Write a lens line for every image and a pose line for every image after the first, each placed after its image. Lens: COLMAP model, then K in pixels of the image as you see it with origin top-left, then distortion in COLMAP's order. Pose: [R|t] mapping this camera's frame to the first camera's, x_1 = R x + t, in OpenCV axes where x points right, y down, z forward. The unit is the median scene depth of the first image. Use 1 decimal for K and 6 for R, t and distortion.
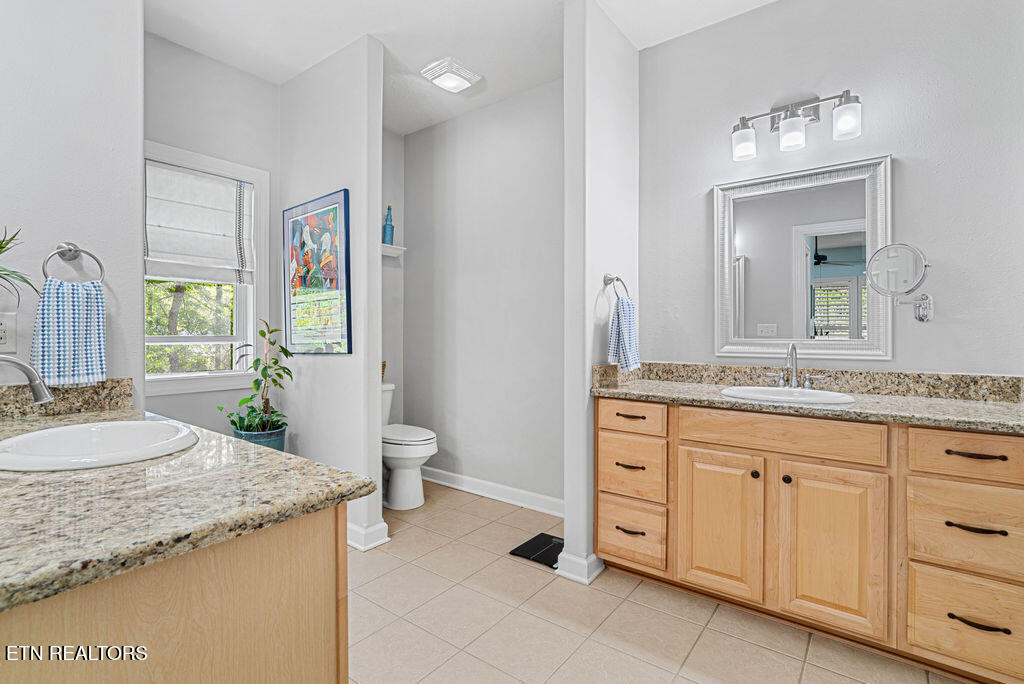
lens RADIAL K [[485.9, 0, 513.6], [0, 485.9, 326.0], [0, 0, 1]] dist [-0.020955, -0.000061]
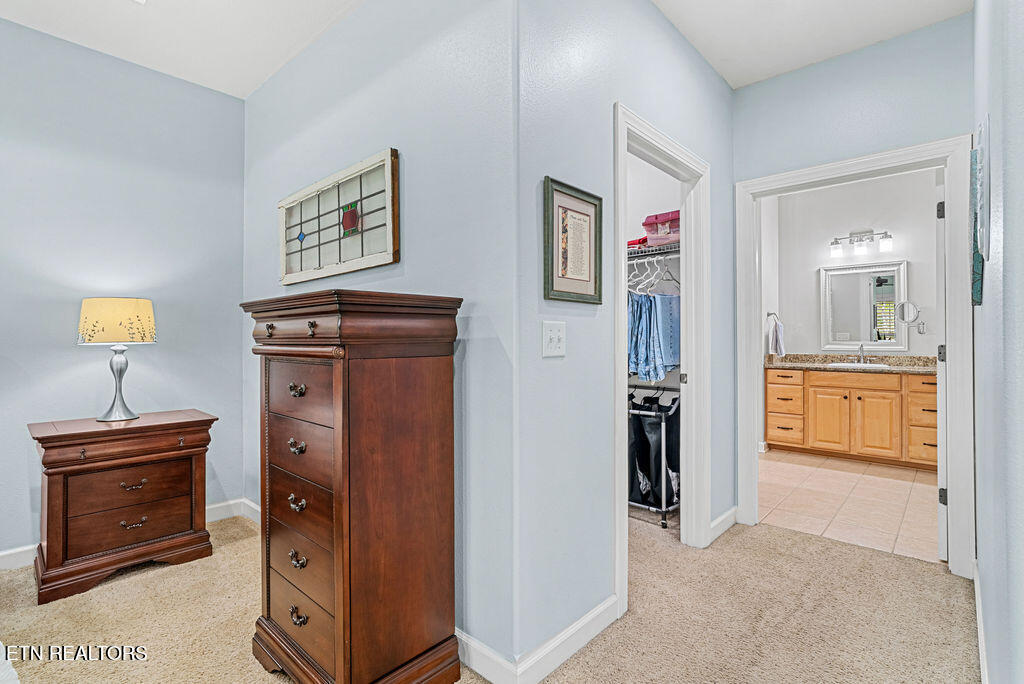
lens RADIAL K [[485.9, 0, 513.6], [0, 485.9, 326.0], [0, 0, 1]] dist [-0.020955, -0.000061]
pose [[0.995097, -0.004172, -0.098817, -0.807958], [0.003284, 0.999953, -0.009146, -0.030576], [0.098850, 0.008776, 0.995064, -1.382161]]
